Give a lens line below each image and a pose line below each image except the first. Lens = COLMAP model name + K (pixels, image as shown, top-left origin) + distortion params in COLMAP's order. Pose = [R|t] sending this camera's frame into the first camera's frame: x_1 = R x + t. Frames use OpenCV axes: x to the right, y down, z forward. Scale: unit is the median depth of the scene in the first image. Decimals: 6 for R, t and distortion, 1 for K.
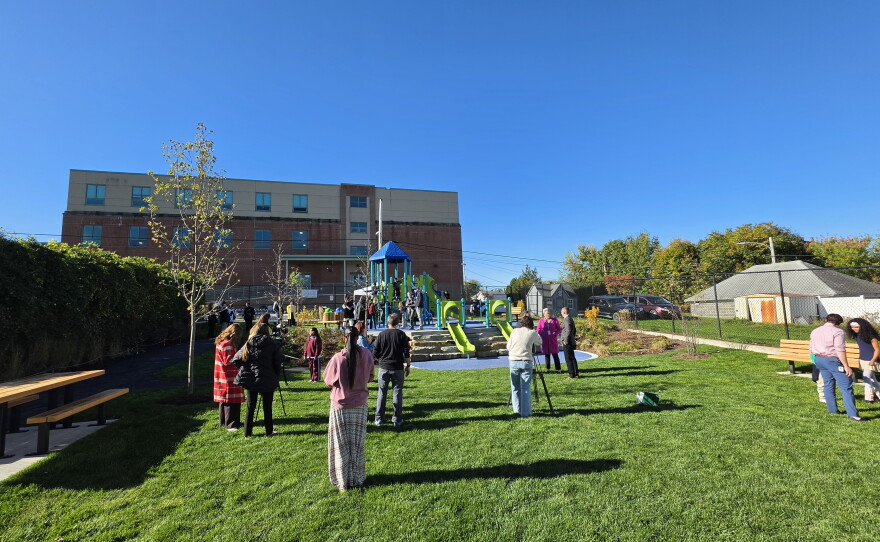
lens RADIAL K [[388.5, 0, 440.0], [0, 388.5, 271.0], [0, 0, 1]] dist [0.000101, 0.000070]
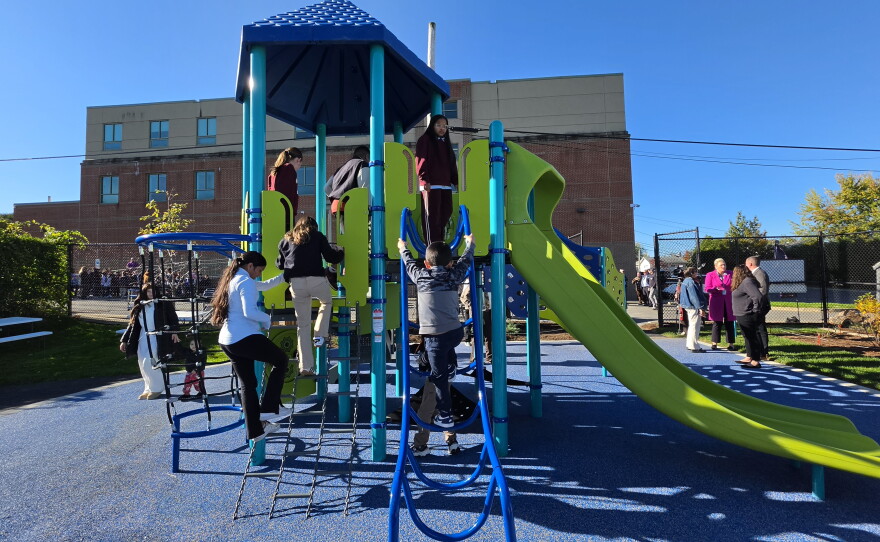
lens RADIAL K [[388.5, 0, 440.0], [0, 388.5, 271.0], [0, 0, 1]] dist [0.000101, 0.000070]
pose [[0.935057, -0.000442, -0.354496, -0.001873], [0.028884, 0.996769, 0.074943, 0.028322], [0.353318, -0.080316, 0.932049, 0.443457]]
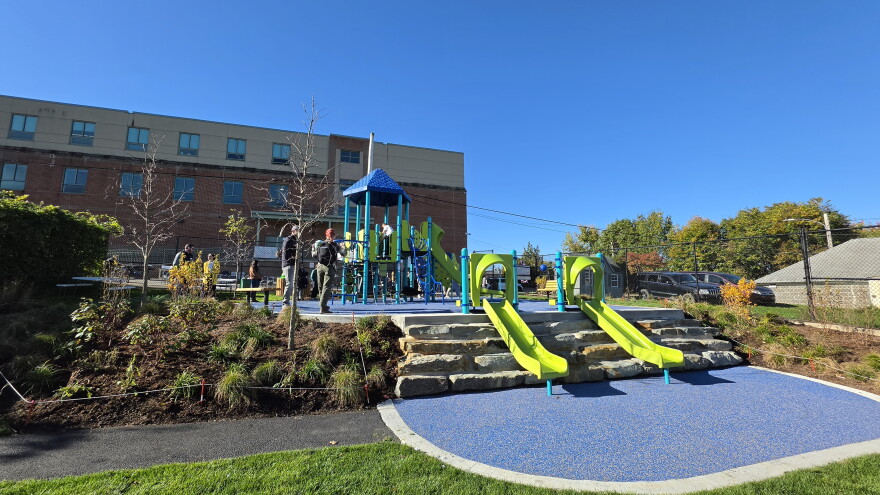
lens RADIAL K [[353.7, 0, 440.0], [0, 353.7, 247.5], [0, 0, 1]] dist [-0.001006, -0.000034]
pose [[0.999199, 0.036506, 0.016375, -0.016682], [-0.036250, 0.999220, -0.015659, 0.032049], [-0.016934, 0.015053, 0.999743, 0.228020]]
